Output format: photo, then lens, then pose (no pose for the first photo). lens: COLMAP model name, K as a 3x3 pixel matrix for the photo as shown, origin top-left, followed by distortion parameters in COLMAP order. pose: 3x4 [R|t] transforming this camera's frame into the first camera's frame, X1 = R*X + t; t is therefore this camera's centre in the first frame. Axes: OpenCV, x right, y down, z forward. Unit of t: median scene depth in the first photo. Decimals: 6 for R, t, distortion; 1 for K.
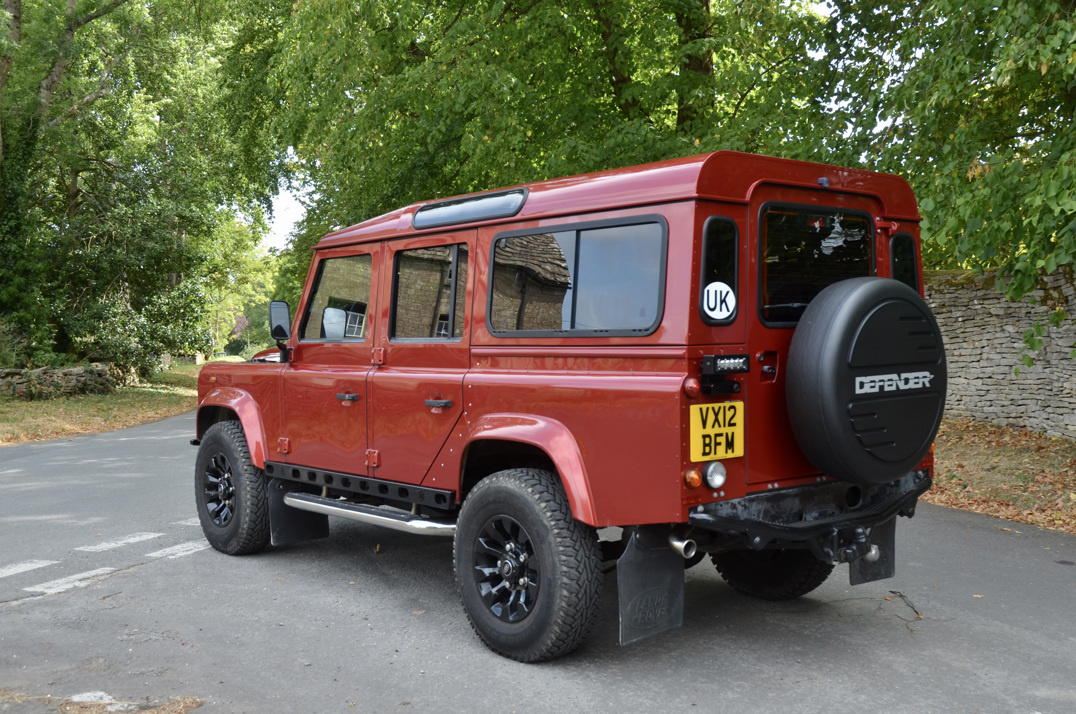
lens RADIAL K [[1205.8, 0, 612.4], [0, 1205.8, 360.1], [0, 0, 1]] dist [-0.057267, 0.040205]
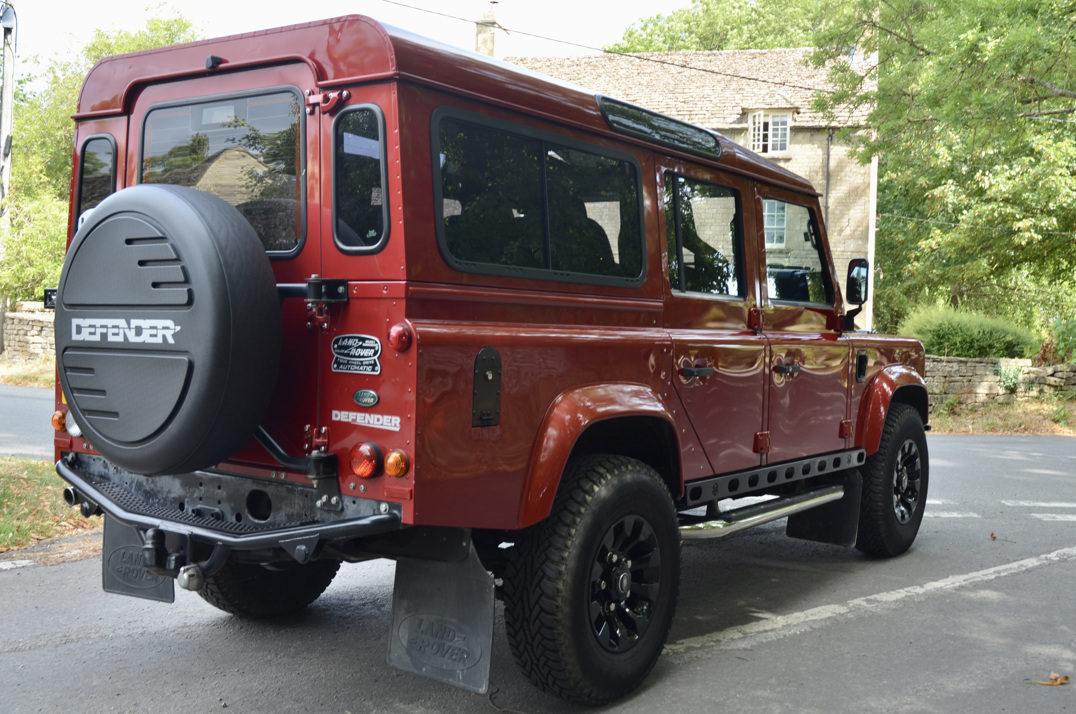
lens RADIAL K [[1176.9, 0, 509.7], [0, 1176.9, 357.3], [0, 0, 1]] dist [-0.053651, 0.059834]
pose [[0.213176, 0.049399, -0.975764, 0.873039], [-0.058542, 0.997572, 0.037713, -0.004960], [0.975258, 0.049083, 0.215551, 0.974779]]
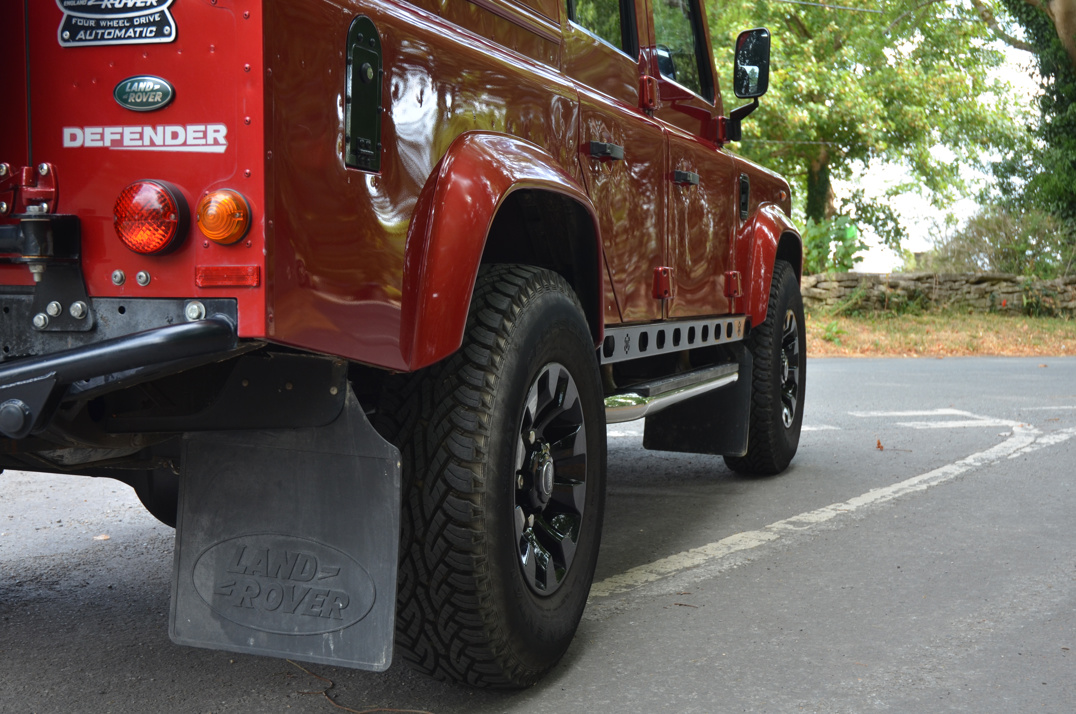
lens RADIAL K [[1498.9, 0, 538.0], [0, 1498.9, 357.0], [0, 0, 1]] dist [0.037844, 0.106571]
pose [[0.498411, 0.064298, -0.864553, 0.664633], [-0.040022, 0.997889, 0.051142, 0.081175], [0.866017, 0.009112, 0.499932, 0.932787]]
